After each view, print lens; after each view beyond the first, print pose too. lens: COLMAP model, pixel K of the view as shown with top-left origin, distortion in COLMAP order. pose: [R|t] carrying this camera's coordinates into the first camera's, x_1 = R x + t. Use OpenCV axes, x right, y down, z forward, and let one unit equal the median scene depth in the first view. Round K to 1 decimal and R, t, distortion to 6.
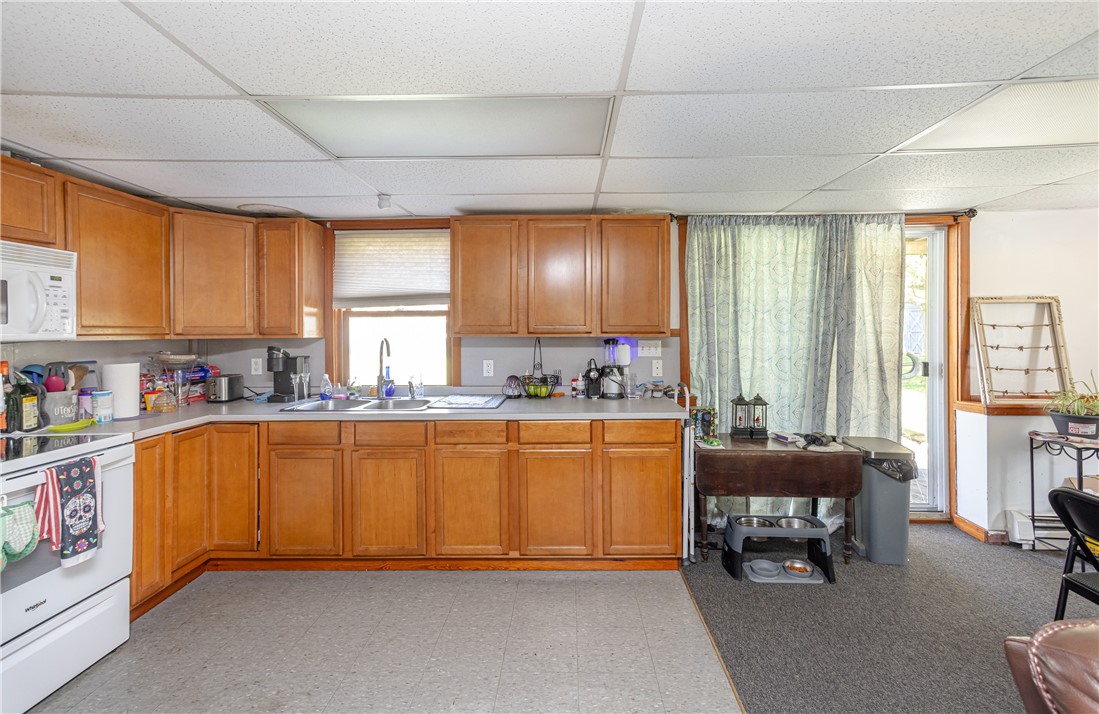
lens RADIAL K [[510.9, 0, 556.1], [0, 510.9, 331.6], [0, 0, 1]] dist [0.001845, 0.000914]
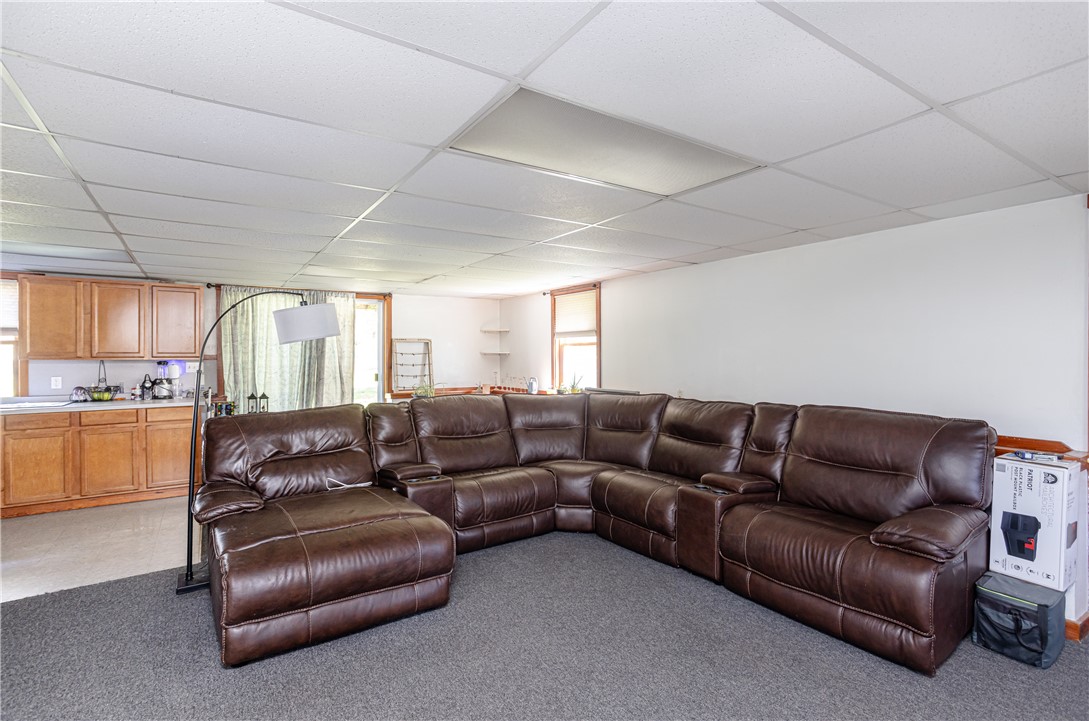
lens RADIAL K [[519.8, 0, 542.5], [0, 519.8, 359.2], [0, 0, 1]] dist [-0.046894, 0.025275]
pose [[0.822444, -0.001983, 0.568843, 0.177000], [0.004986, 0.999981, -0.003724, 0.020405], [-0.568825, 0.005899, 0.822437, -0.938397]]
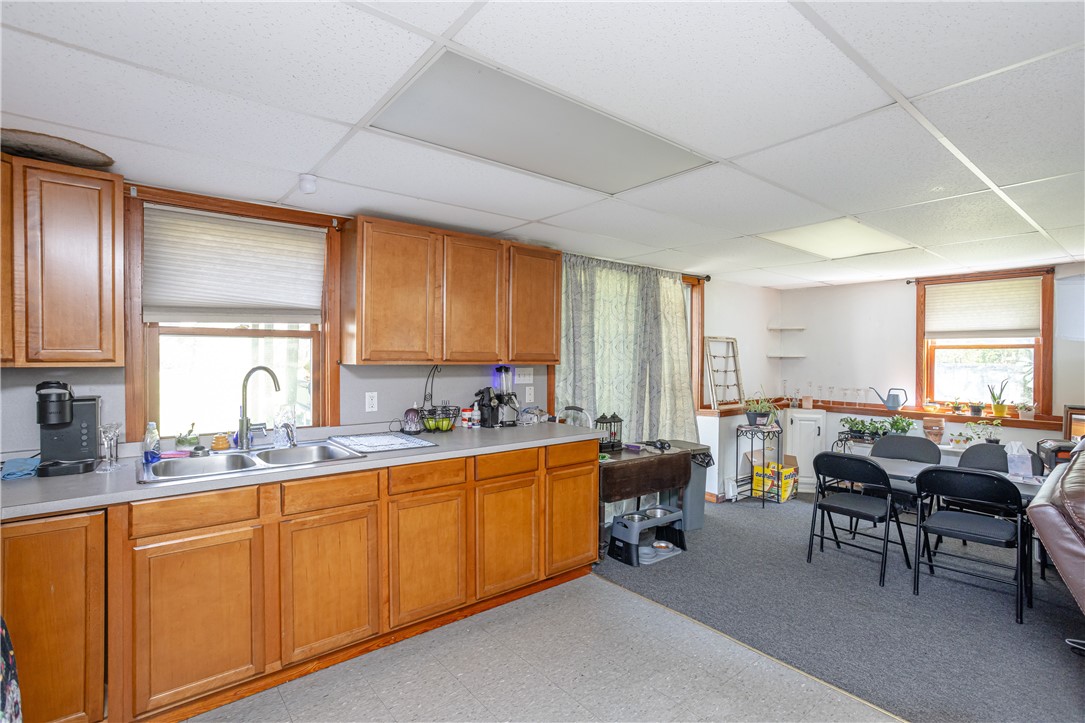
lens RADIAL K [[528.2, 0, 549.9], [0, 528.2, 363.8], [0, 0, 1]] dist [-0.053122, 0.035301]
pose [[0.760784, -0.000977, 0.649004, -0.491581], [-0.003811, 0.999975, 0.005973, 0.002871], [-0.648994, -0.007018, 0.760761, 0.164878]]
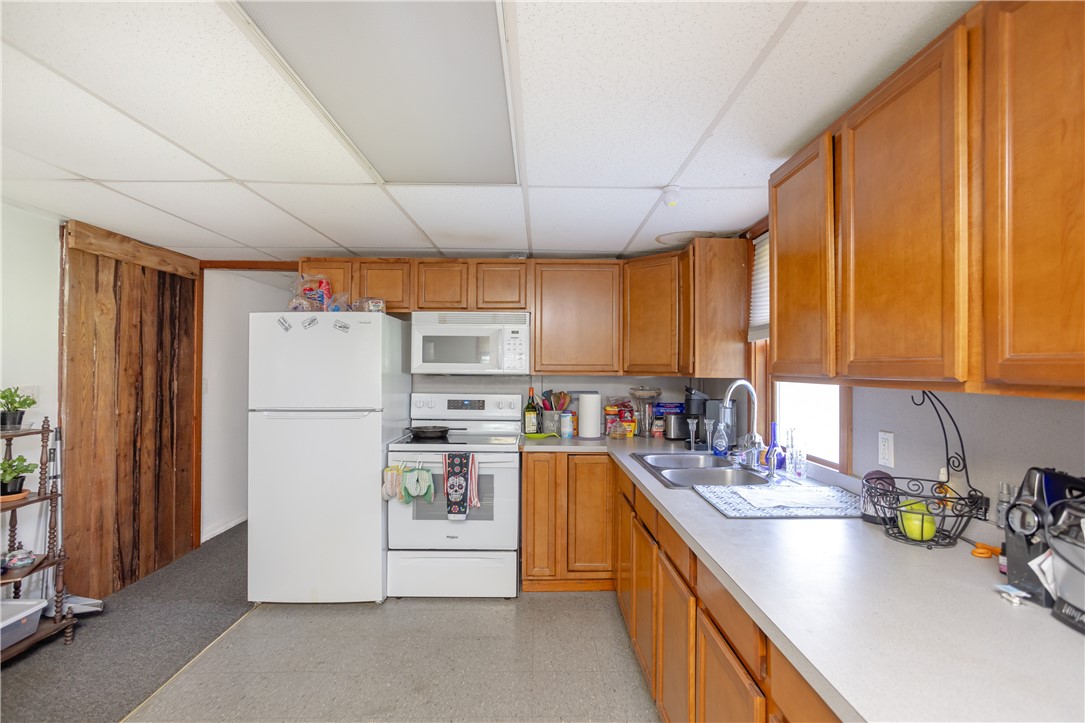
lens RADIAL K [[528.2, 0, 549.9], [0, 528.2, 363.8], [0, 0, 1]] dist [-0.053122, 0.035301]
pose [[0.038115, -0.000637, -0.999273, 0.366065], [-0.006815, 0.999976, -0.000898, -0.007923], [0.999250, 0.006844, 0.038110, 0.696201]]
